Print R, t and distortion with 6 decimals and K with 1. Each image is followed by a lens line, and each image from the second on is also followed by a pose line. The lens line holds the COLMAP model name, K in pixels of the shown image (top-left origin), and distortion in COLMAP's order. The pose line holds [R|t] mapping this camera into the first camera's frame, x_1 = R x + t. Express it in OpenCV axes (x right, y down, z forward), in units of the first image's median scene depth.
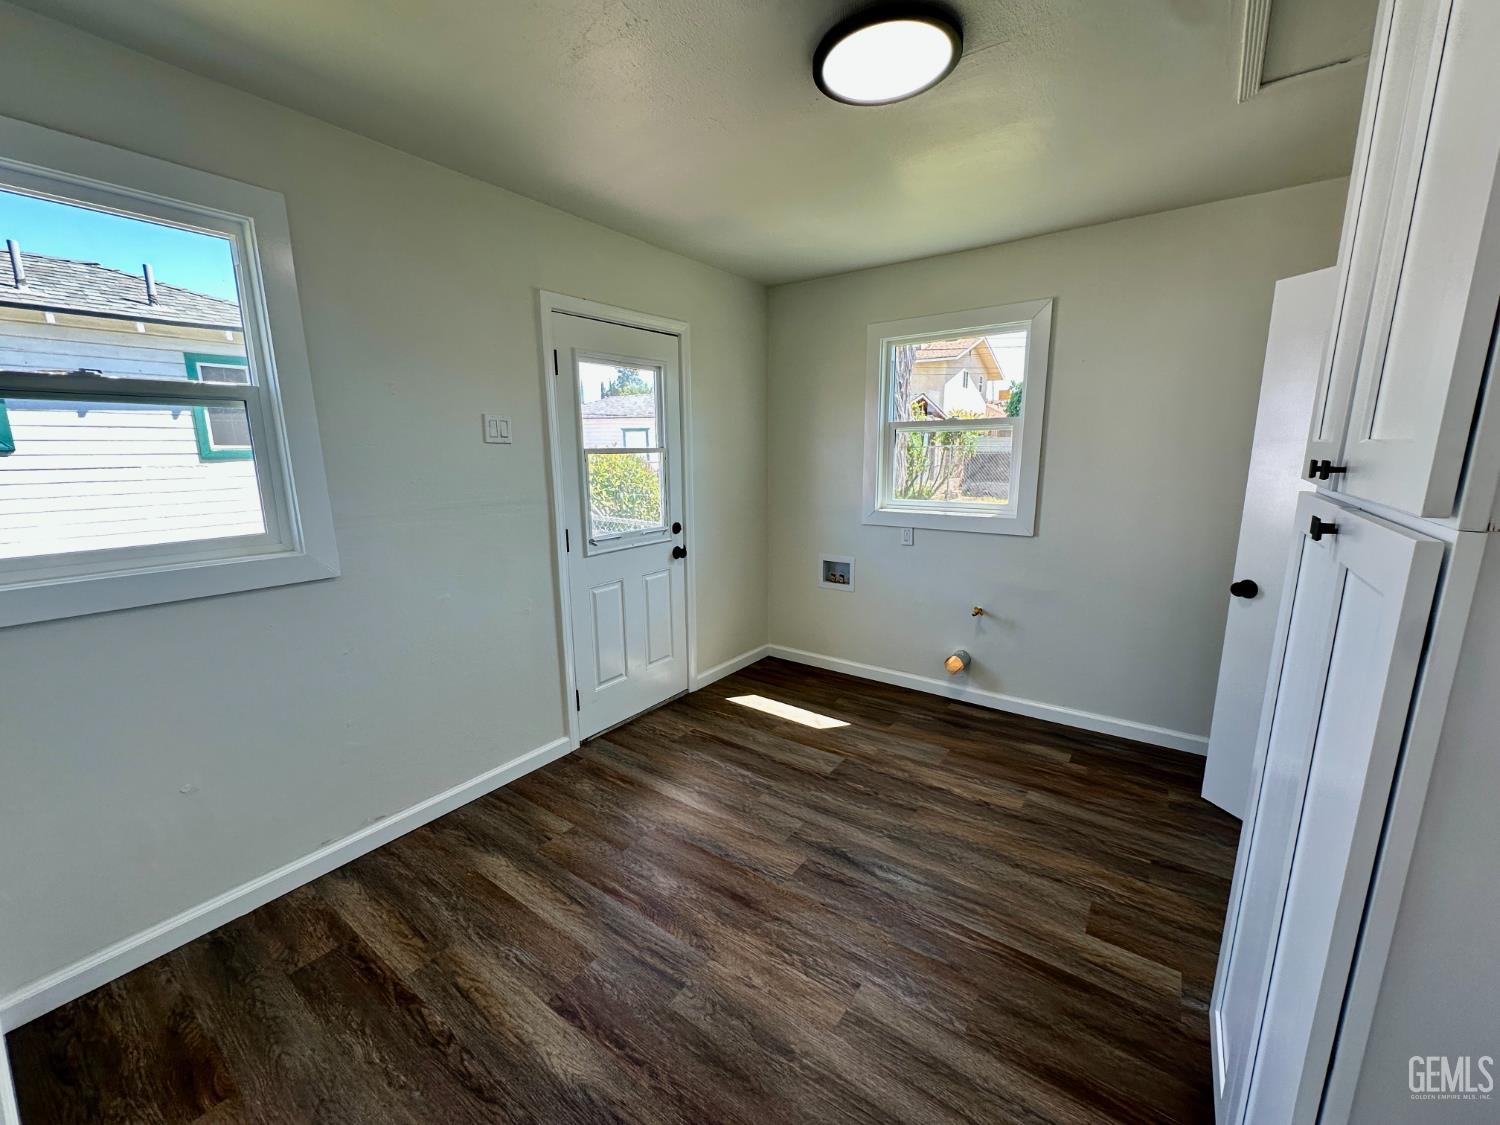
lens RADIAL K [[600.8, 0, 750.0], [0, 600.8, 562.5], [0, 0, 1]] dist [-0.004812, 0.000806]
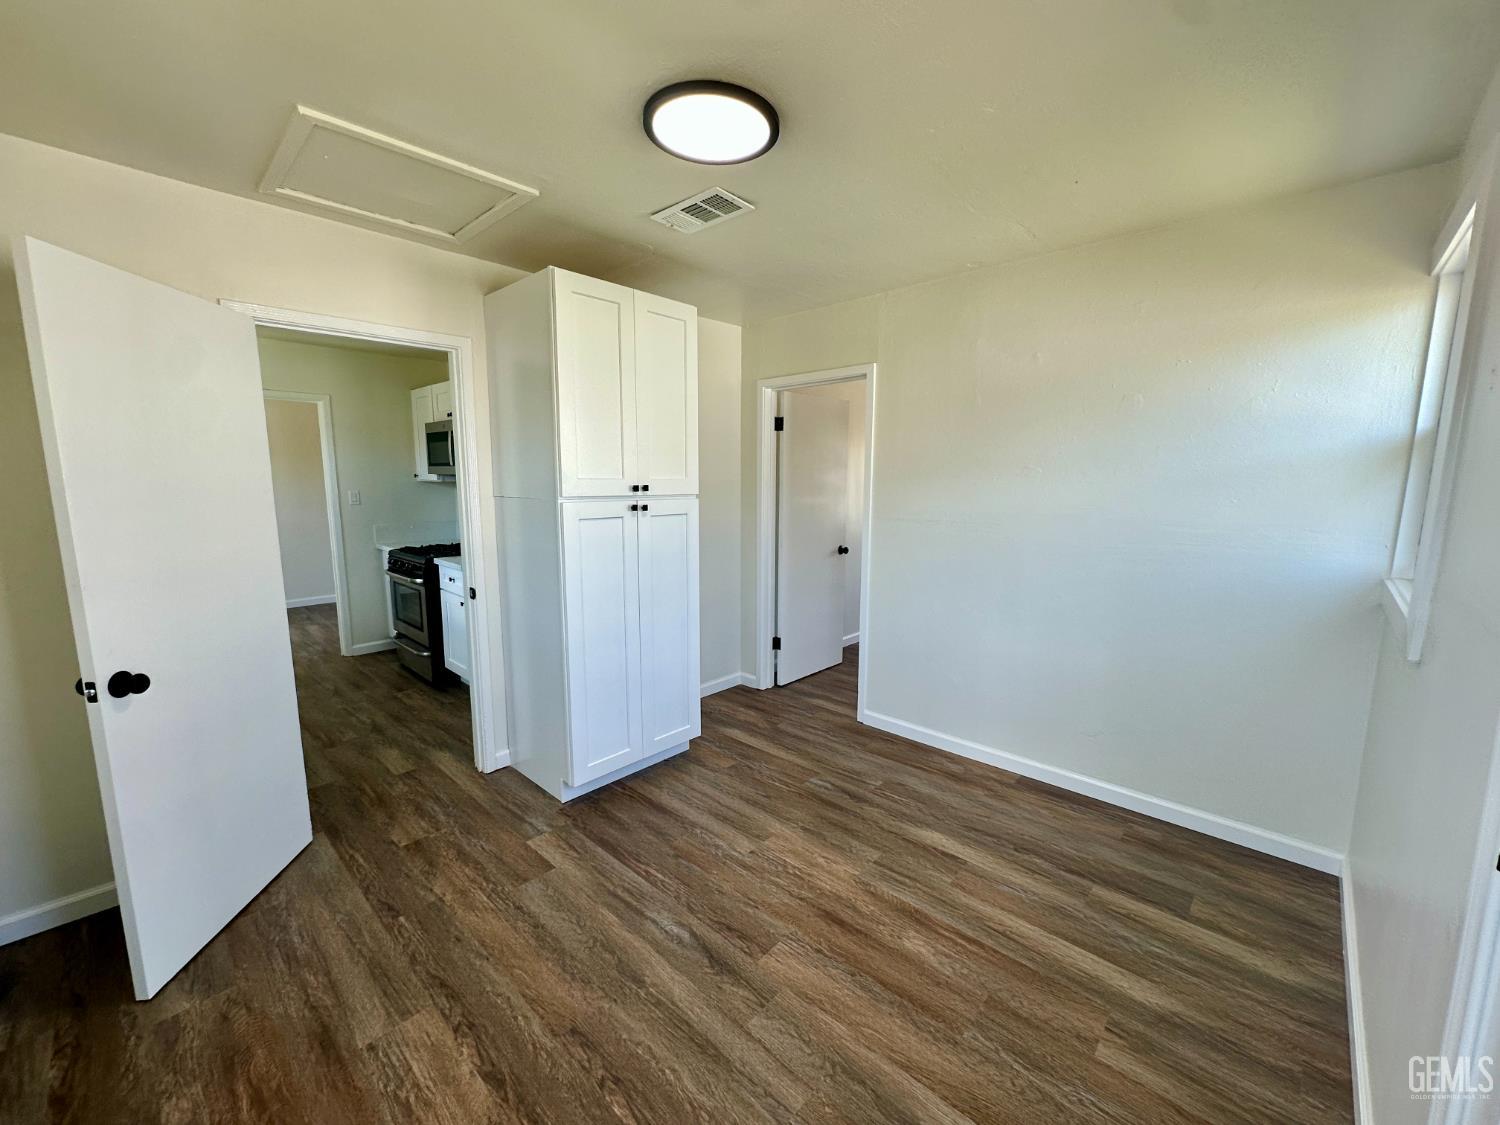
lens RADIAL K [[600.8, 0, 750.0], [0, 600.8, 562.5], [0, 0, 1]] dist [-0.004812, 0.000806]
pose [[-0.991273, -0.015341, 0.130928, 0.002923], [0.027994, 0.946055, 0.322794, -0.339145], [-0.128817, 0.323642, -0.937370, 1.720899]]
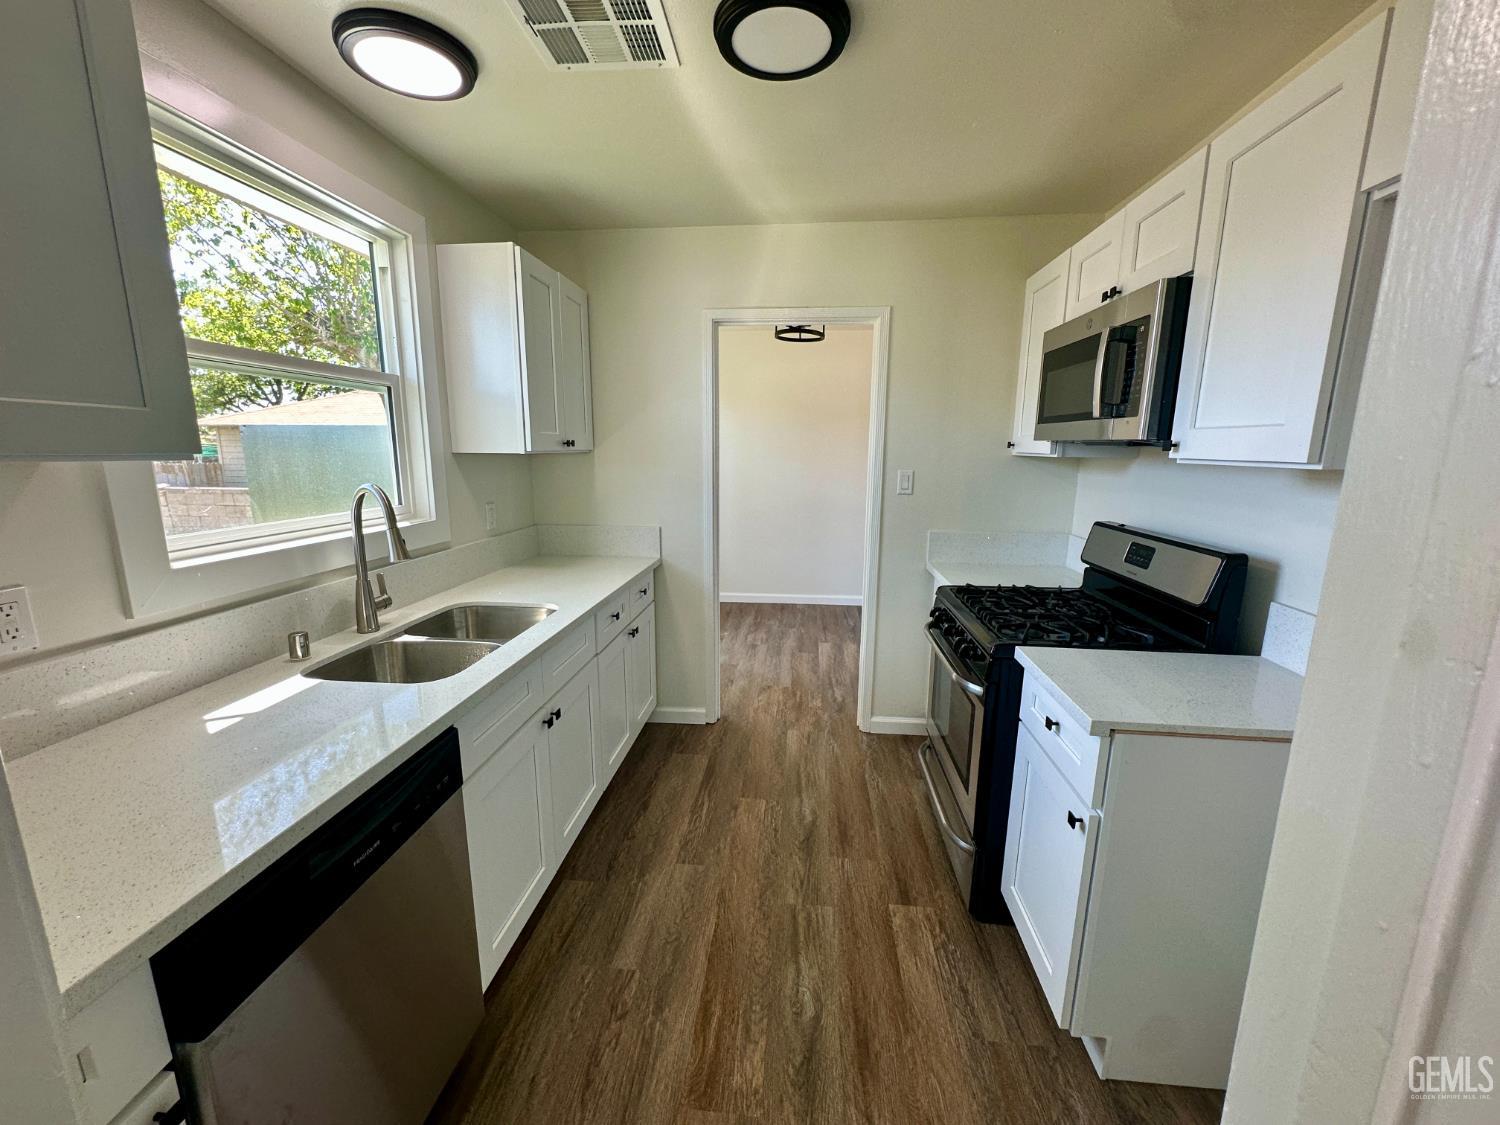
lens RADIAL K [[600.8, 0, 750.0], [0, 600.8, 562.5], [0, 0, 1]] dist [-0.004812, 0.000806]
pose [[-0.498625, -0.158500, 0.852203, 0.826685], [0.161646, 0.948892, 0.271062, -0.120049], [-0.851612, 0.272914, -0.447520, 0.599958]]
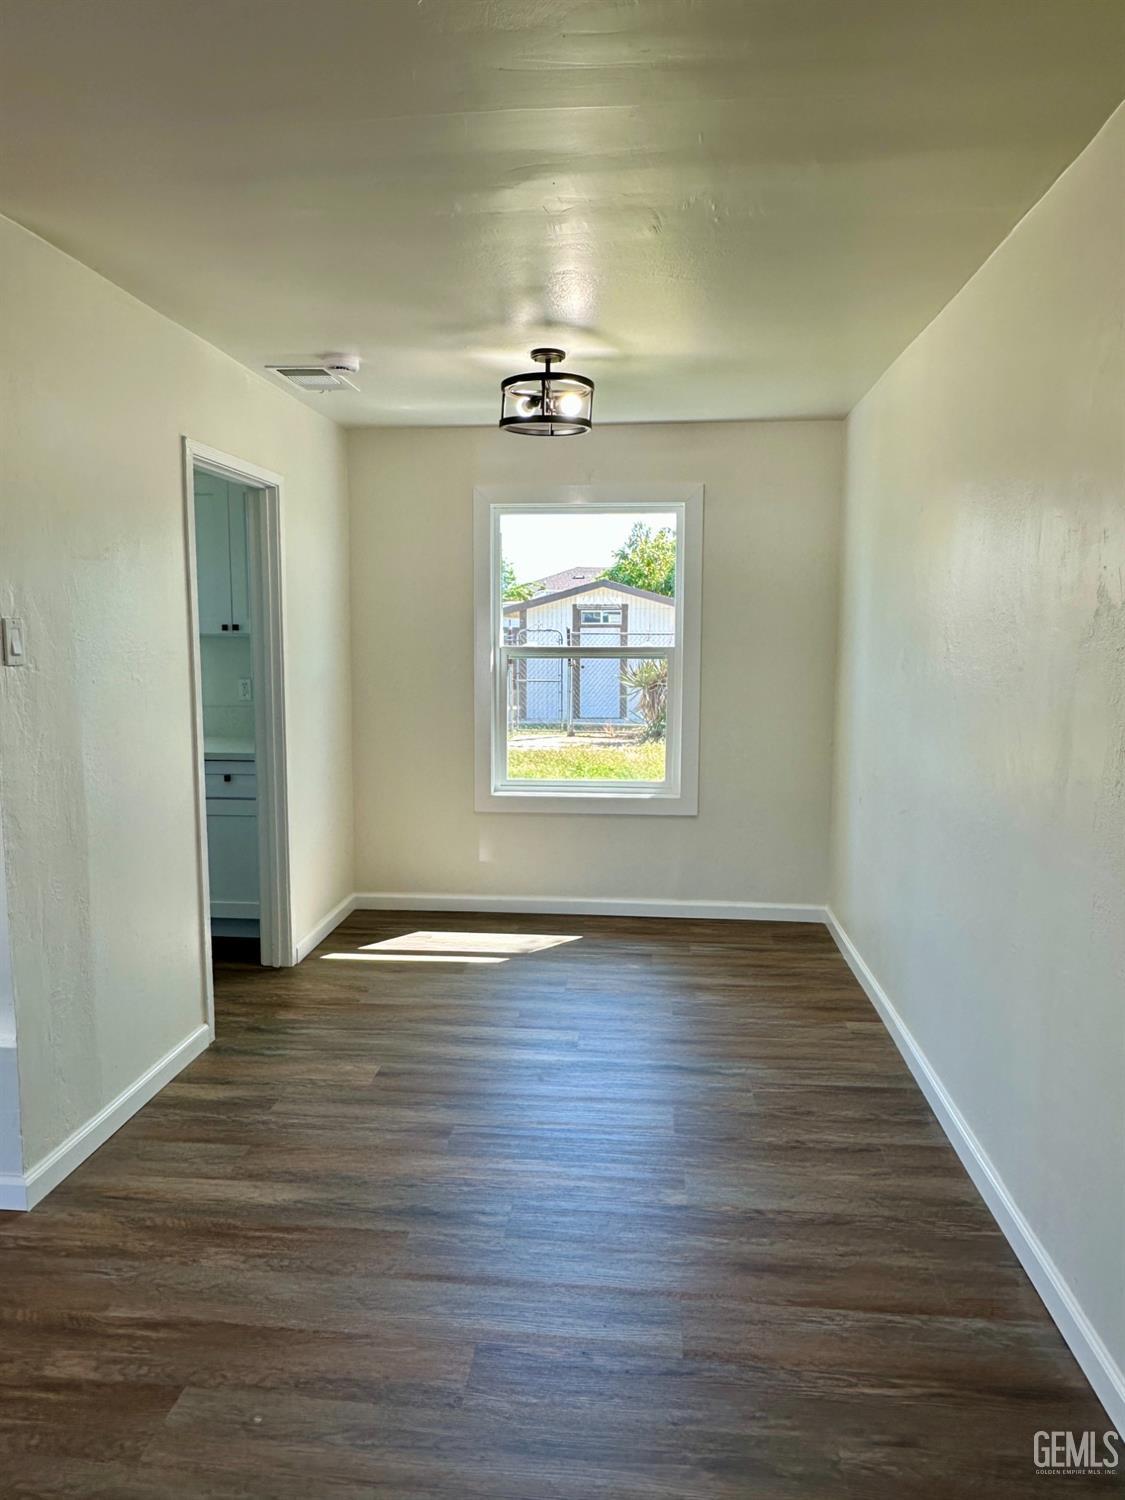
lens RADIAL K [[1013.5, 0, 562.5], [0, 1013.5, 750.0], [0, 0, 1]] dist [-0.001114, -0.000138]
pose [[0.865726, -0.050386, 0.497976, 1.657354], [0.085840, 0.995126, -0.048544, 0.398781], [-0.493102, 0.084772, 0.865831, -2.163262]]
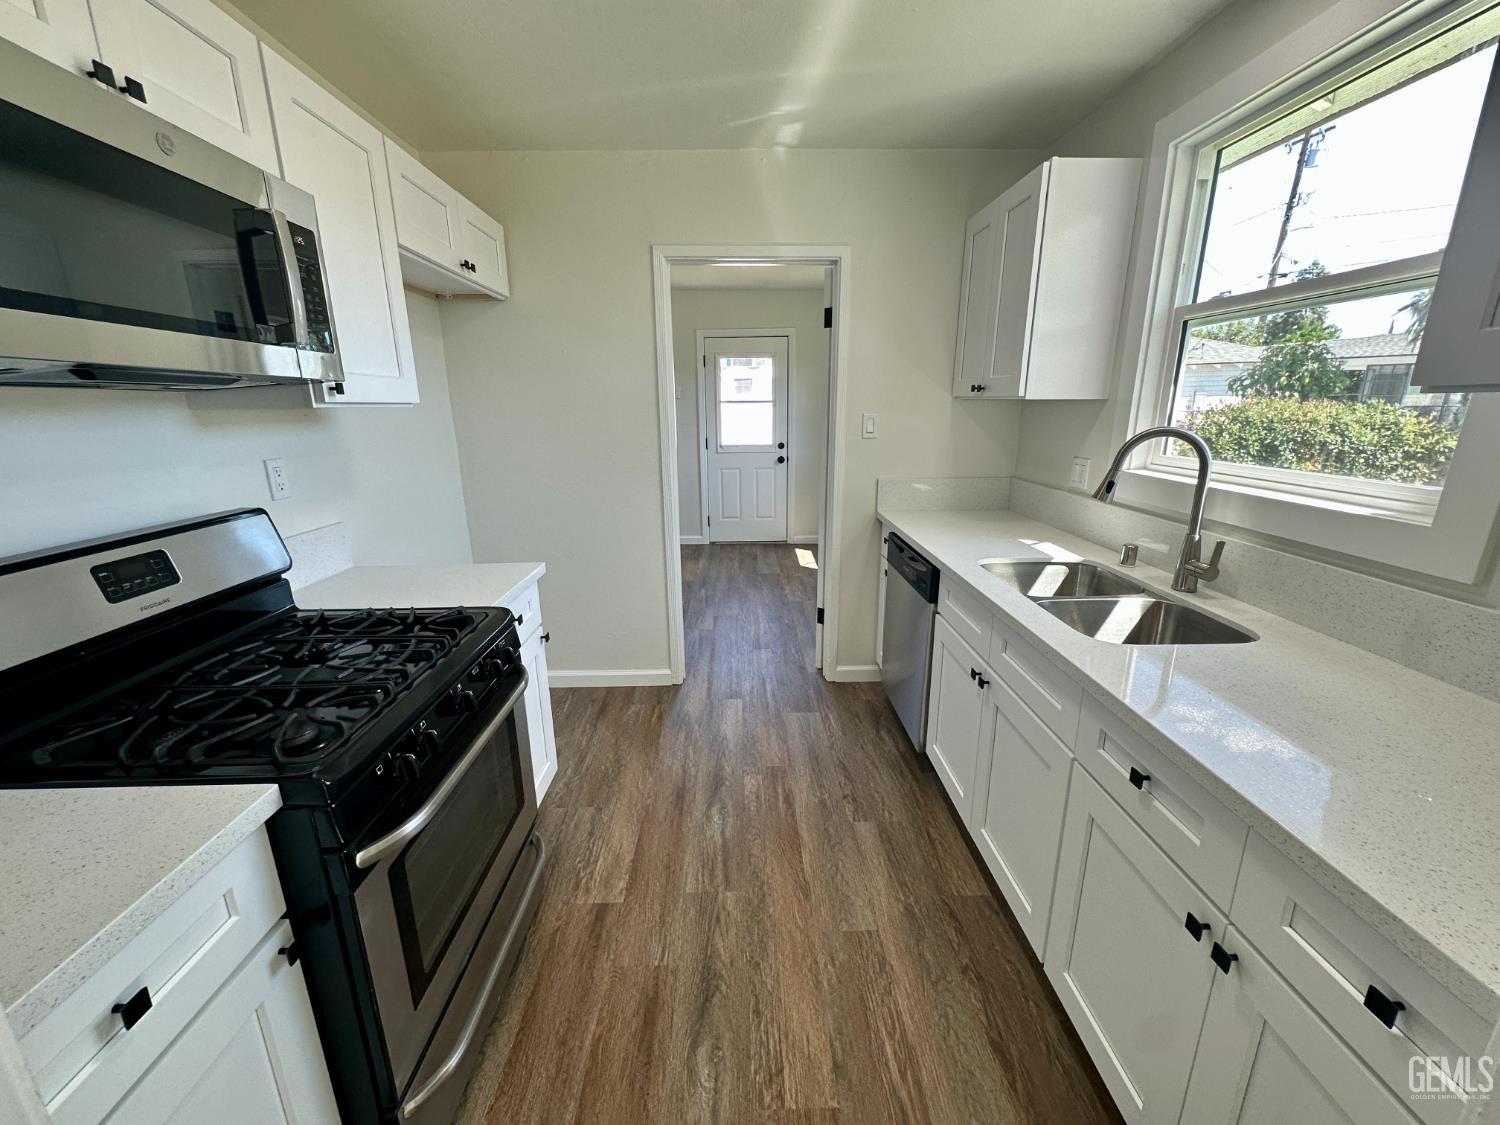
lens RADIAL K [[600.8, 0, 750.0], [0, 600.8, 562.5], [0, 0, 1]] dist [-0.004812, 0.000806]
pose [[0.596785, 0.205941, -0.775523, 2.131893], [-0.146638, 0.978218, 0.146925, 0.055732], [0.788889, 0.026039, 0.613984, -0.271954]]
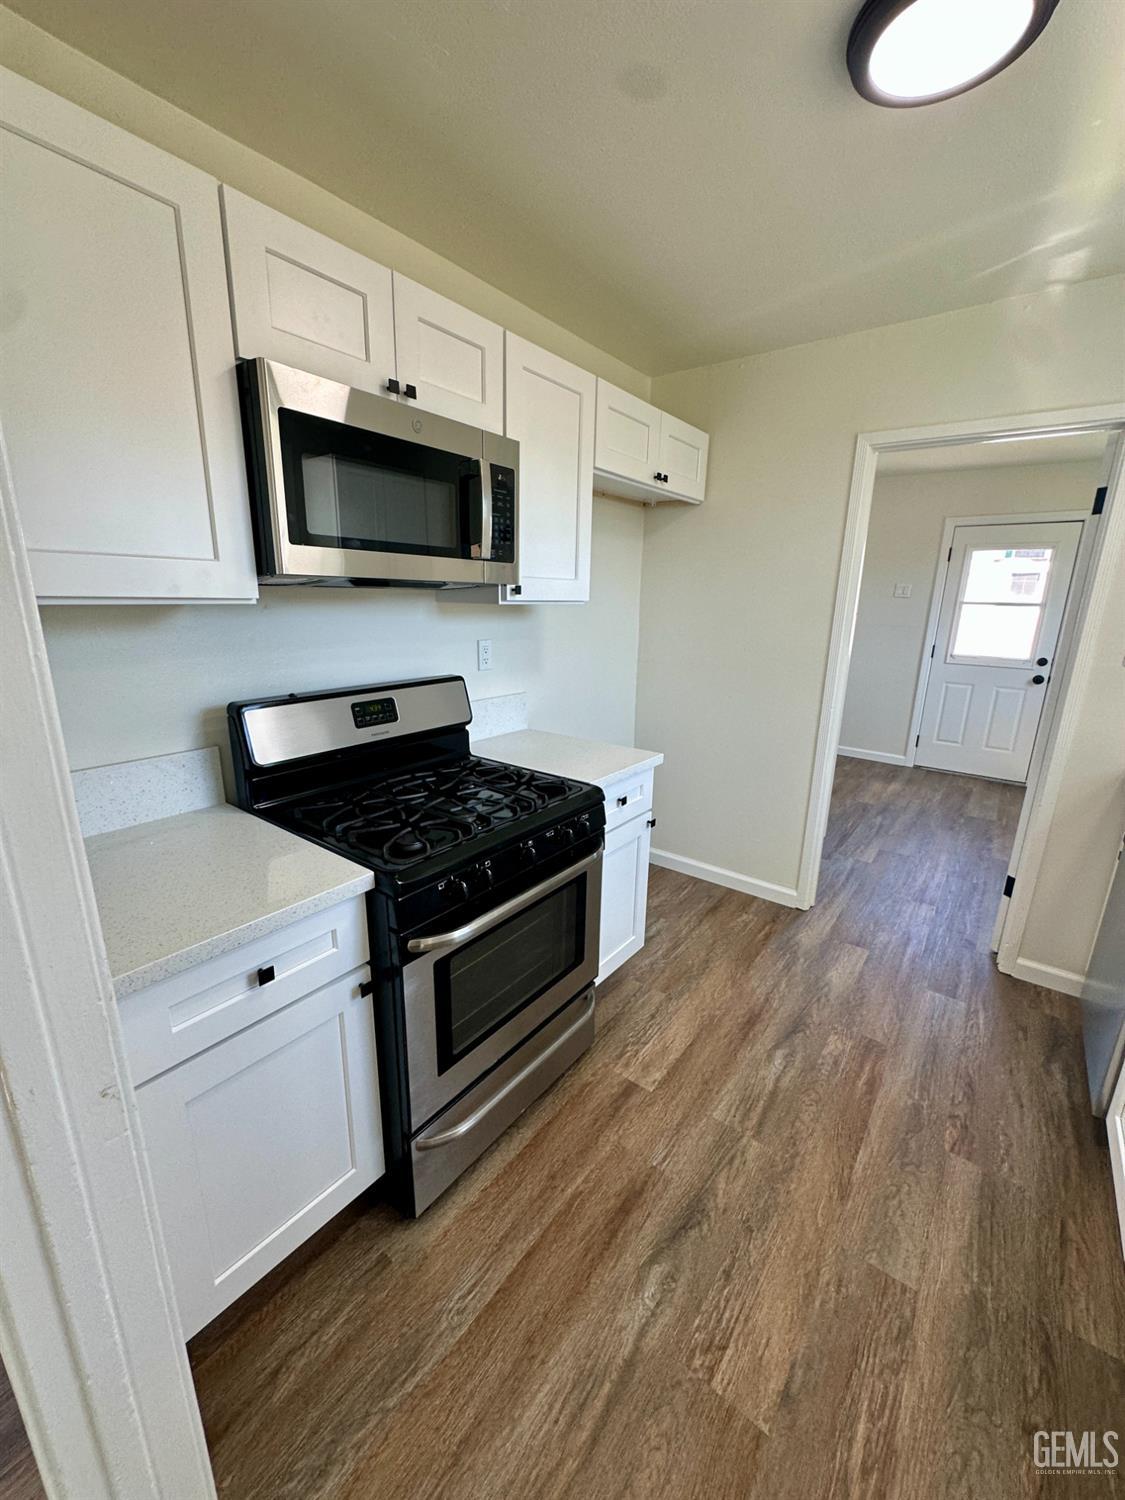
lens RADIAL K [[600.8, 0, 562.3], [0, 600.8, 752.0], [0, 0, 1]] dist [-0.004812, 0.000806]
pose [[-0.035811, 0.261917, -0.964426, 2.184245], [-0.207133, 0.942143, 0.263557, 0.006422], [0.977657, 0.209203, 0.020512, -0.124337]]
